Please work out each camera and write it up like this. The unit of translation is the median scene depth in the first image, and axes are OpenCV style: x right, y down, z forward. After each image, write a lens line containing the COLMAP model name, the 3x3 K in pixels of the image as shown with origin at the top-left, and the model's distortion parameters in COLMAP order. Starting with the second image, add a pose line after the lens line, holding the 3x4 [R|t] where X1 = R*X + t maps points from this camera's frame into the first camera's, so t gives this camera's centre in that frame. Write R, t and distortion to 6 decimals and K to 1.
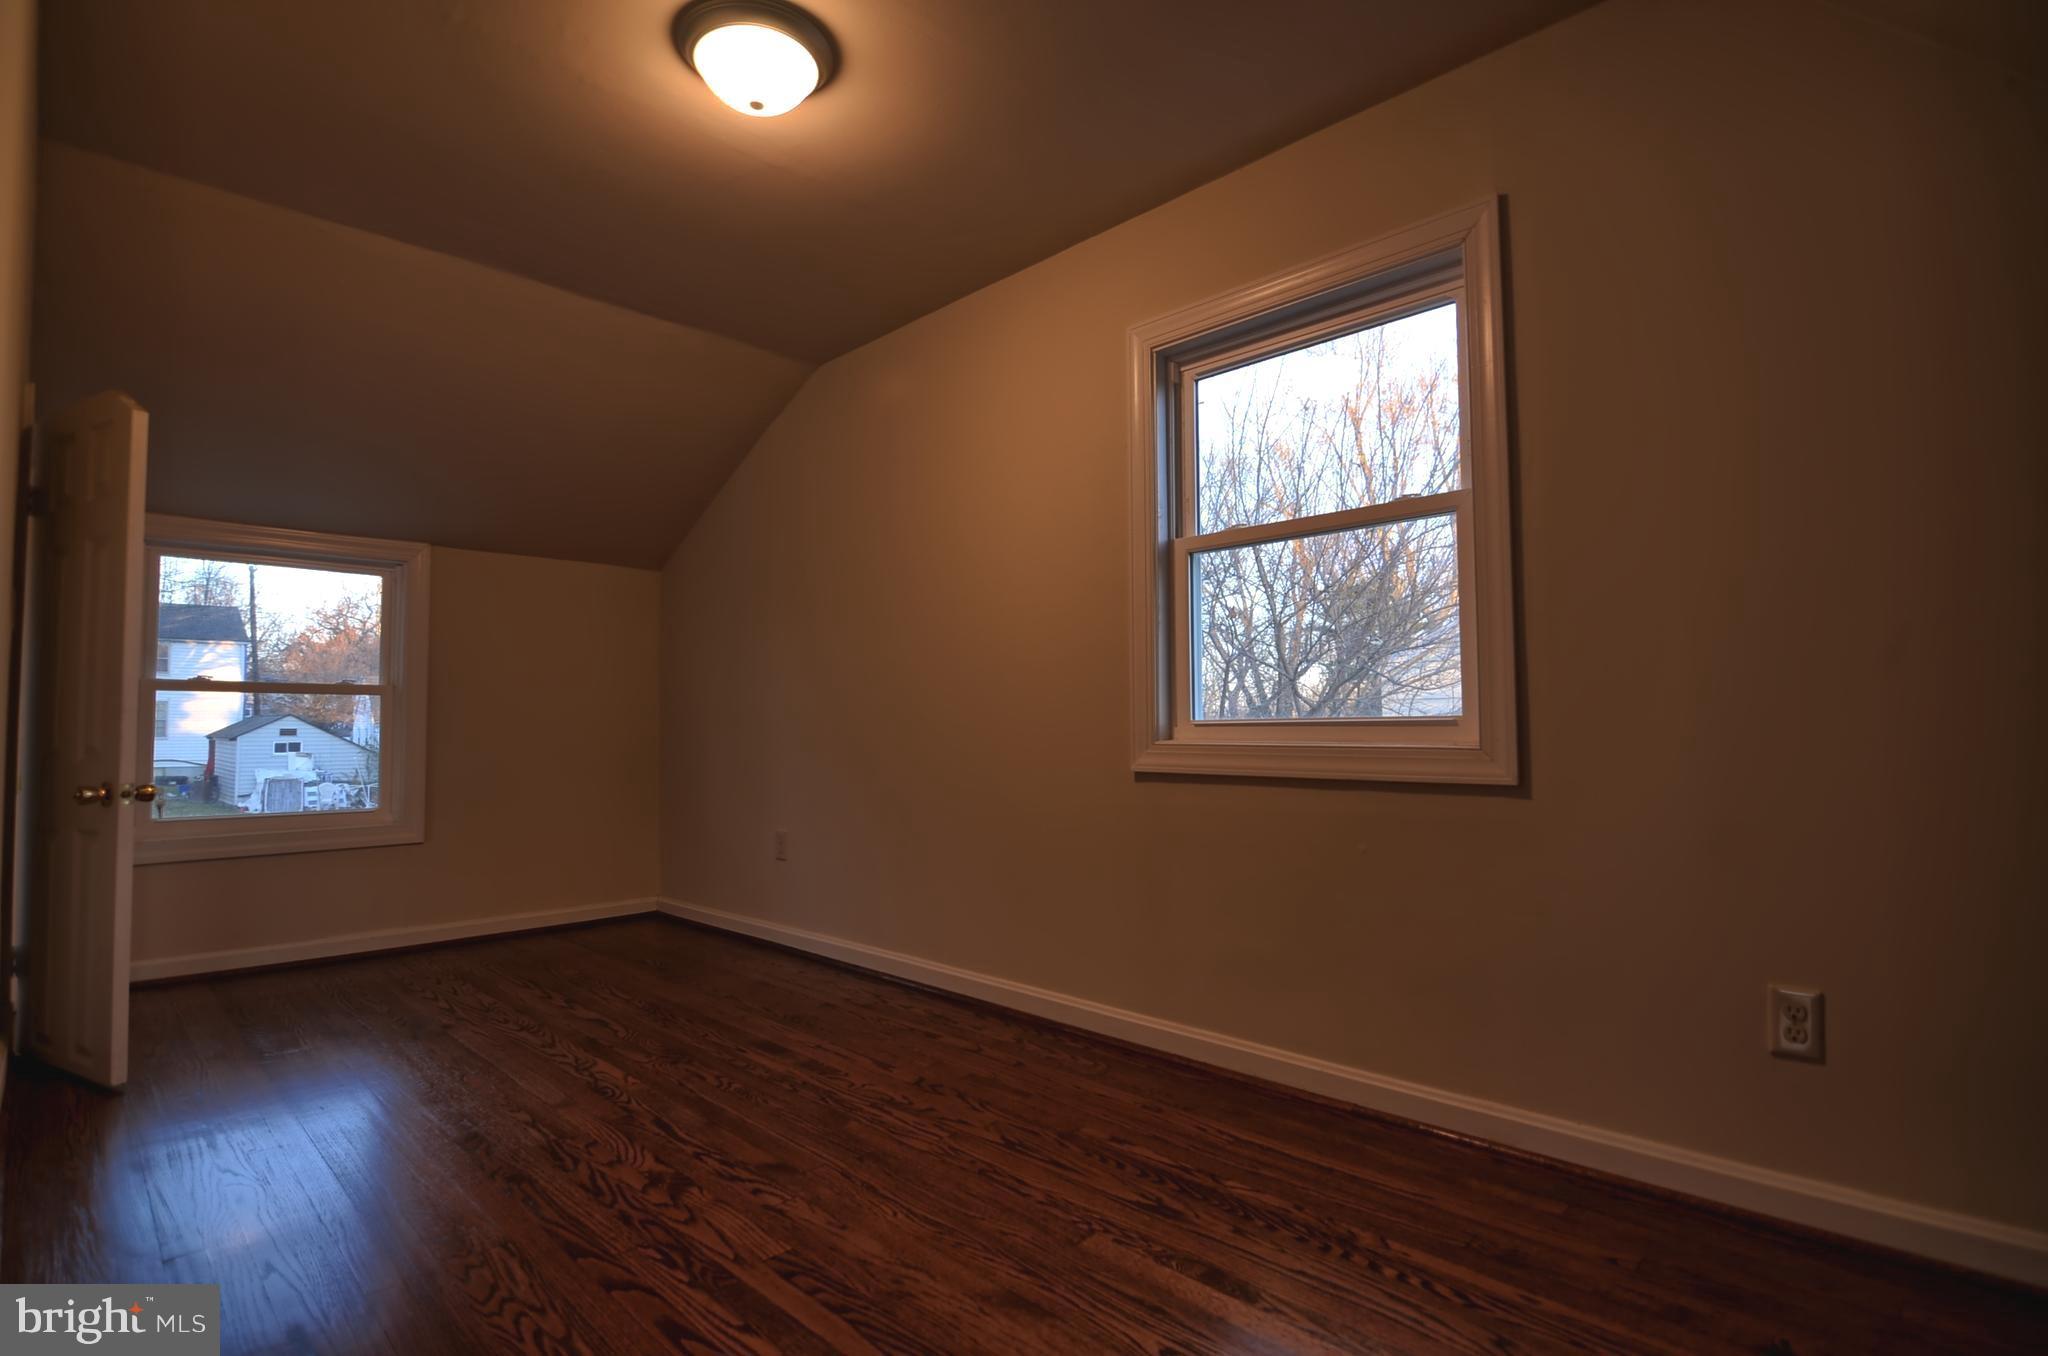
lens RADIAL K [[988.5, 0, 1015.0], [0, 988.5, 682.5], [0, 0, 1]] dist [-0.014501, -0.003199]
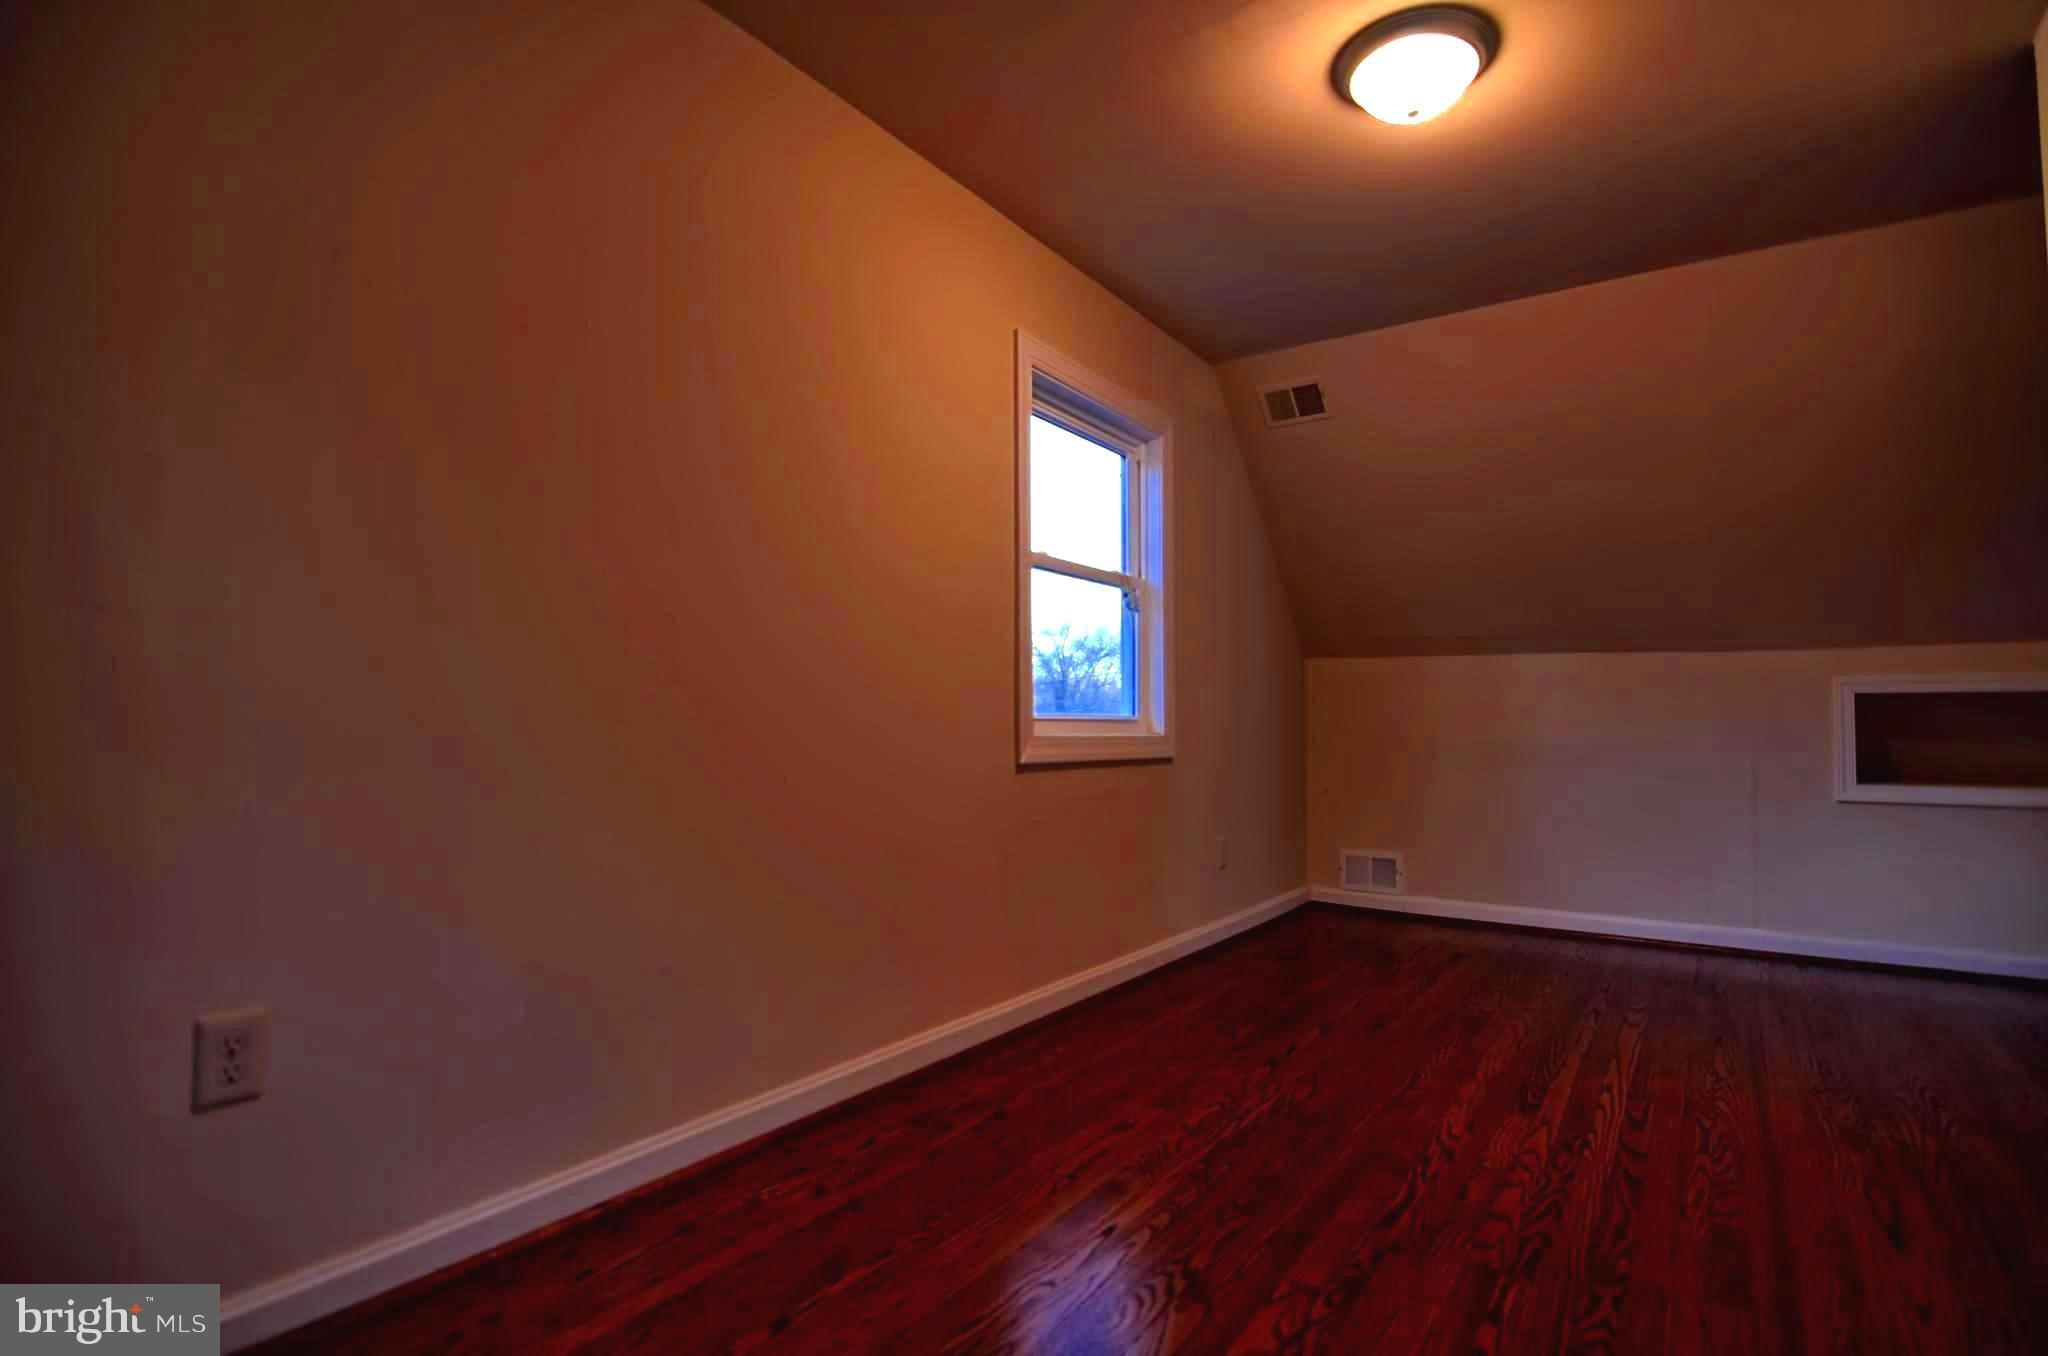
lens RADIAL K [[988.5, 0, 1013.7], [0, 988.5, 680.1], [0, 0, 1]] dist [-0.014501, -0.003199]
pose [[-0.167296, 0.046882, 0.984791, -1.266072], [-0.053442, 0.996969, -0.056540, 0.085698], [-0.984457, -0.062088, -0.164283, 1.660050]]
